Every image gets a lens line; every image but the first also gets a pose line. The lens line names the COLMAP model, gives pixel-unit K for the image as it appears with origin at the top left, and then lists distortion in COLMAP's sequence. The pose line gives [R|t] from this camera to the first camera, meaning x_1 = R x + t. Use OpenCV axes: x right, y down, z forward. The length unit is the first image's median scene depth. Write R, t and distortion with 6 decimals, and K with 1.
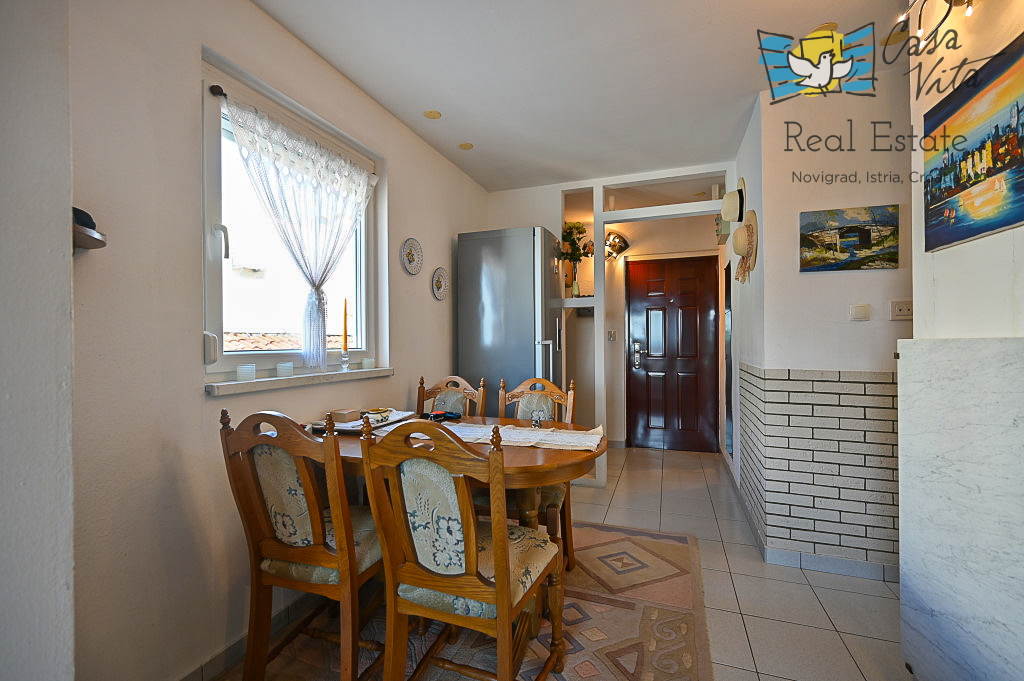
lens RADIAL K [[430.0, 0, 515.9], [0, 430.0, 341.8], [0, 0, 1]] dist [-0.000129, -0.000614]
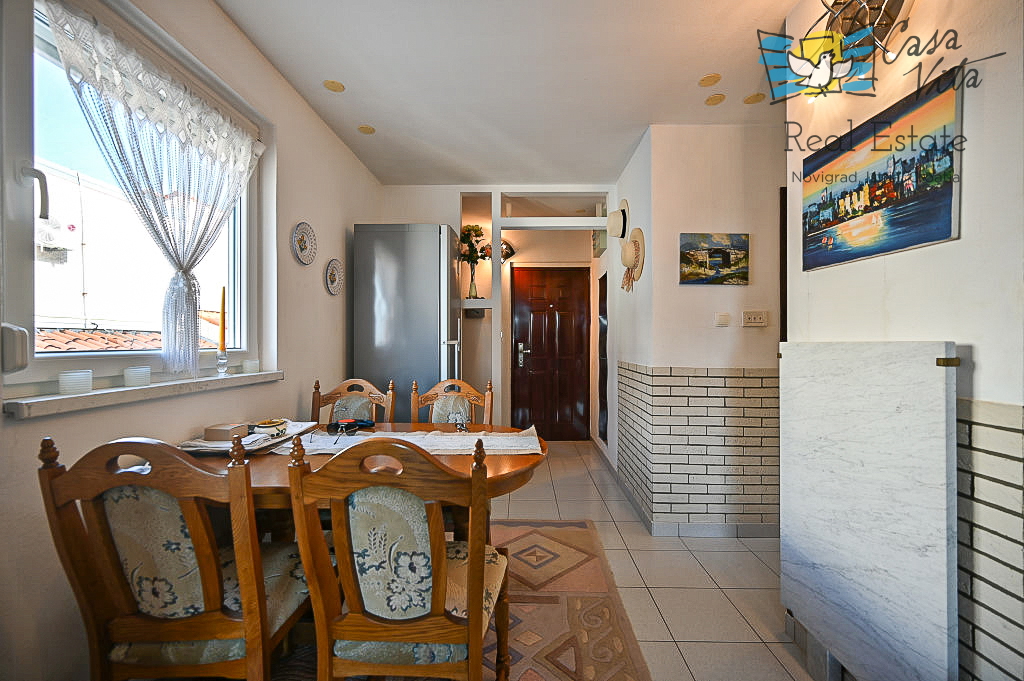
lens RADIAL K [[401.7, 0, 514.9], [0, 401.7, 341.7], [0, 0, 1]] dist [0.000144, -0.000682]
pose [[0.947312, 0.007071, 0.320235, -0.133394], [-0.006759, 0.999975, -0.002087, 0.000292], [-0.320242, -0.000187, 0.947336, 0.120244]]
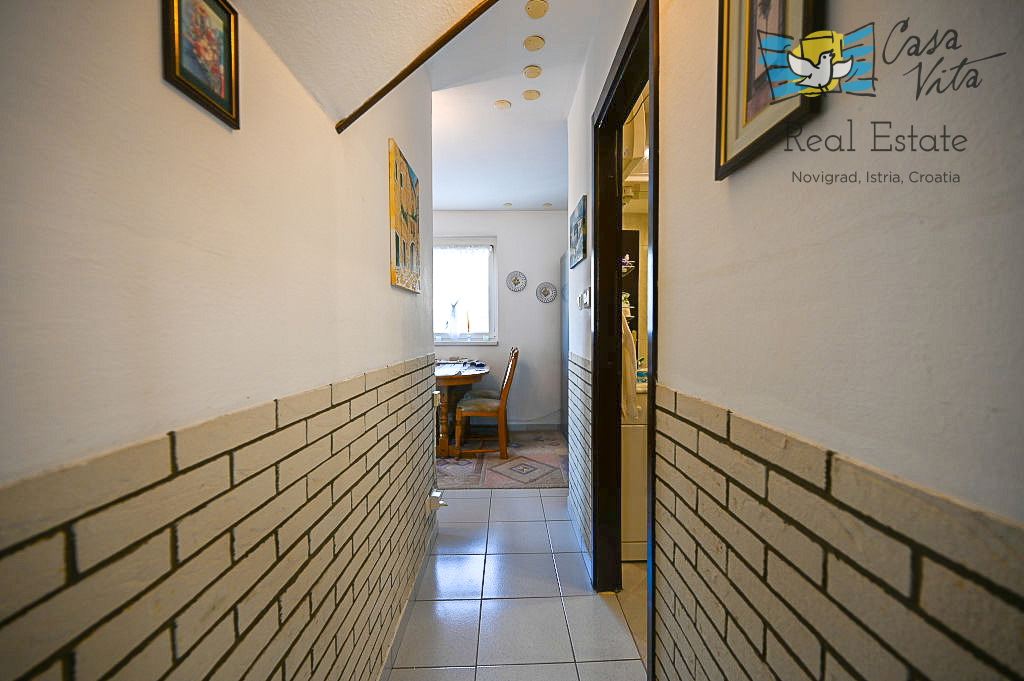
lens RADIAL K [[401.7, 0, 515.1], [0, 401.7, 338.2], [0, 0, 1]] dist [0.000144, -0.000682]
pose [[0.353211, 0.025924, -0.935184, 1.880115], [-0.003316, 0.999644, 0.026459, -0.000988], [0.935538, -0.006244, 0.353172, 0.543046]]
